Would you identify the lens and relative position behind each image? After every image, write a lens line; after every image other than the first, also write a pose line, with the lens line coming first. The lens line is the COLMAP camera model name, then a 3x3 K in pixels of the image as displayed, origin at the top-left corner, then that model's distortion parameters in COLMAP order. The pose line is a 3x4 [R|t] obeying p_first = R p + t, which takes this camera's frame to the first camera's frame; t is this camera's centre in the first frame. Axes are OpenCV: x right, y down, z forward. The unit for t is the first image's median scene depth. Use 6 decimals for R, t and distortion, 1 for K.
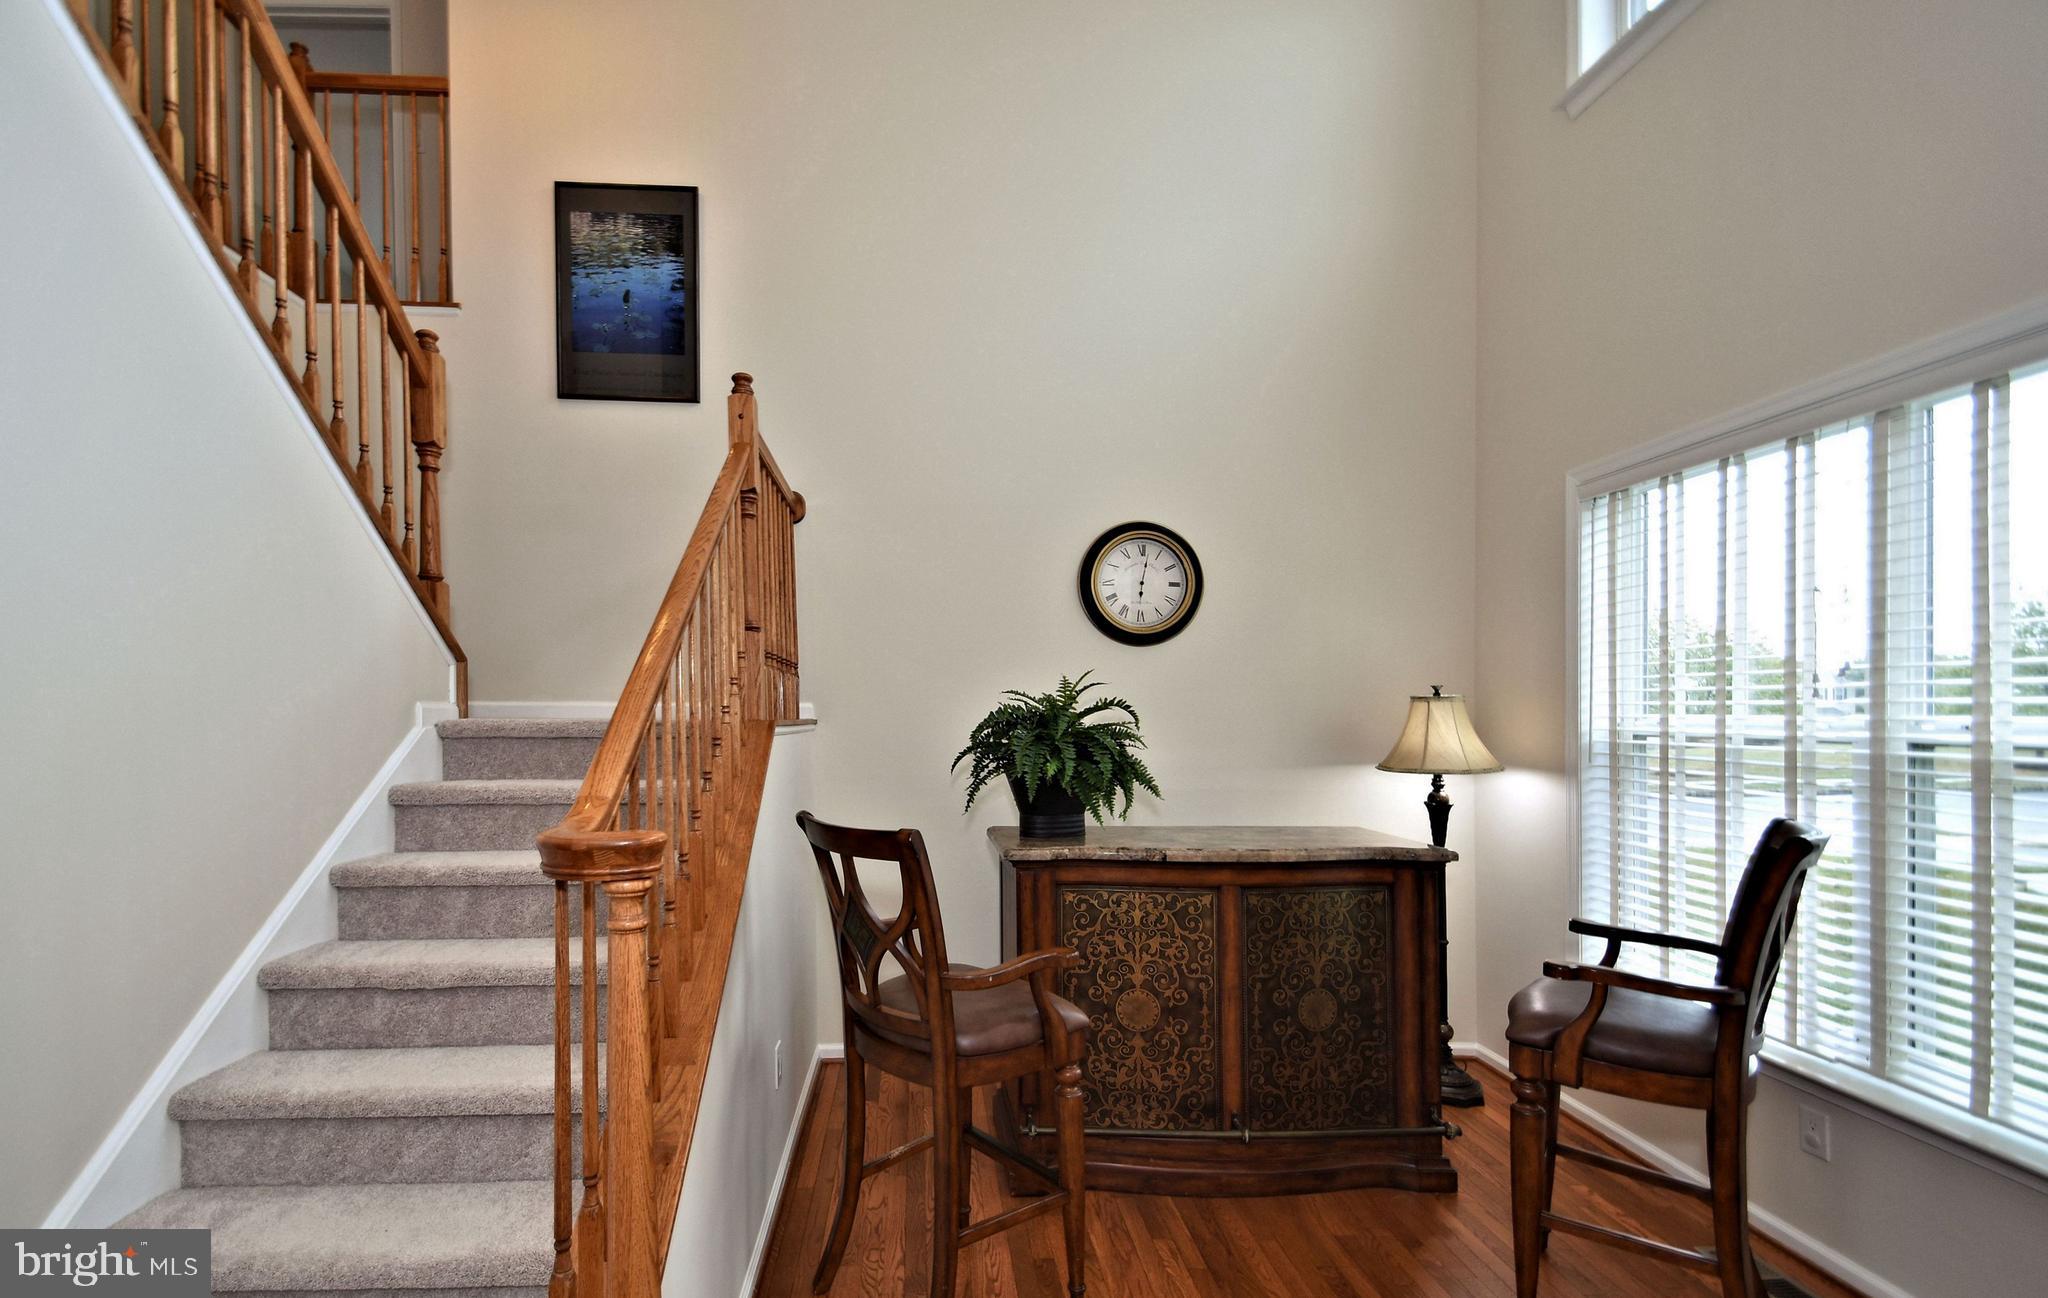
lens RADIAL K [[854.6, 0, 959.8], [0, 854.6, 701.6], [0, 0, 1]] dist [0.029720, 0.000003]
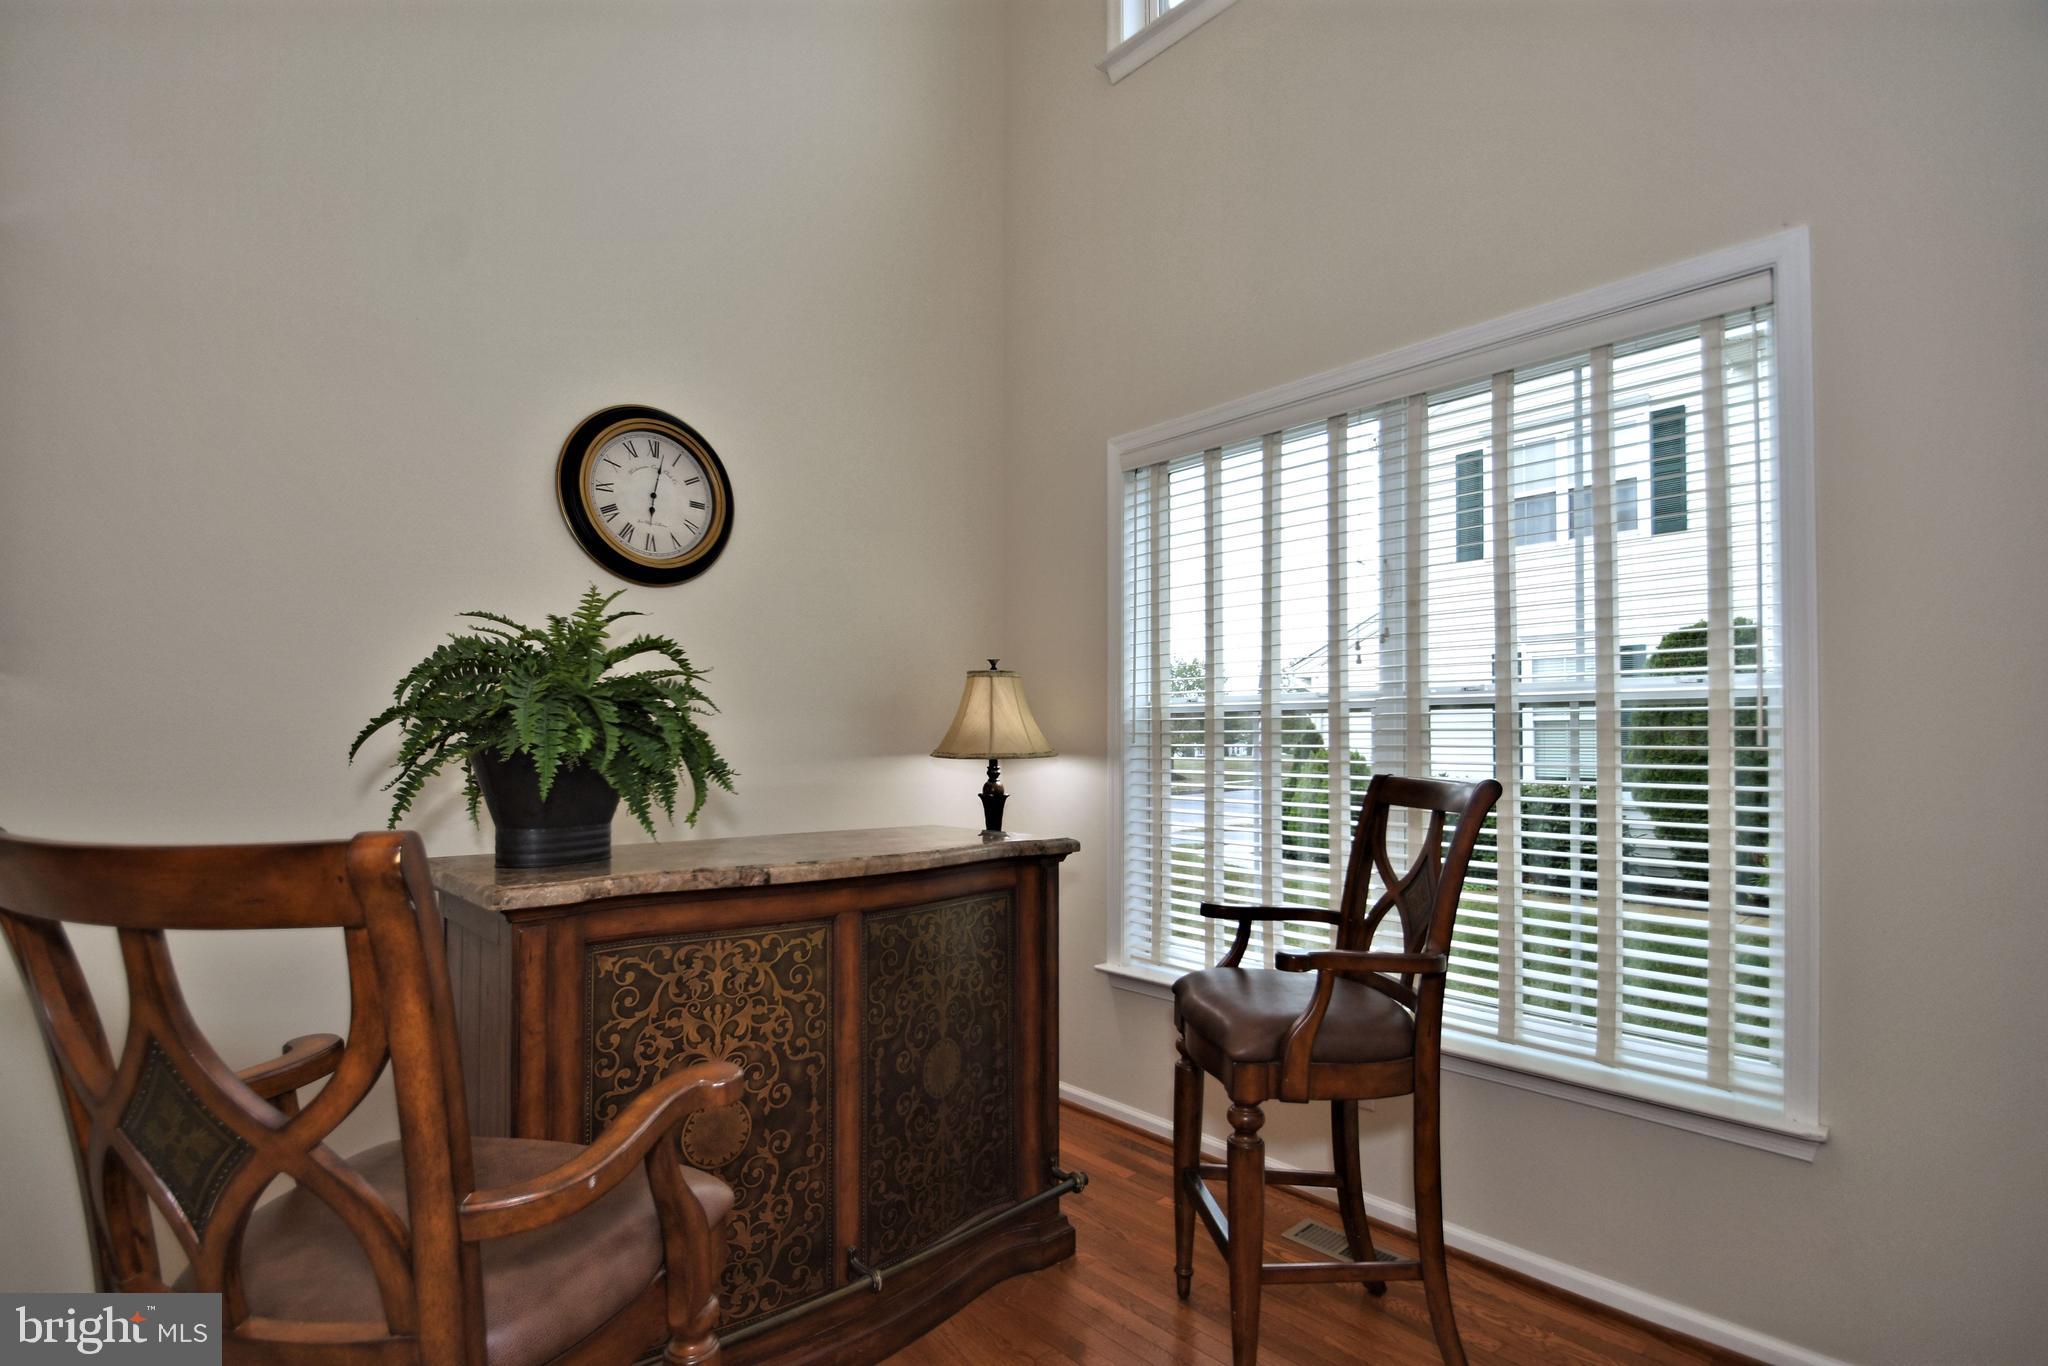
lens RADIAL K [[998.7, 0, 1024.0], [0, 998.7, 683.0], [0, 0, 1]] dist [0.001233, 0.000201]
pose [[0.793942, 0.025141, 0.607473, -0.058688], [-0.009205, 0.999527, -0.029335, 0.054738], [-0.607924, 0.017698, 0.793798, 0.283608]]
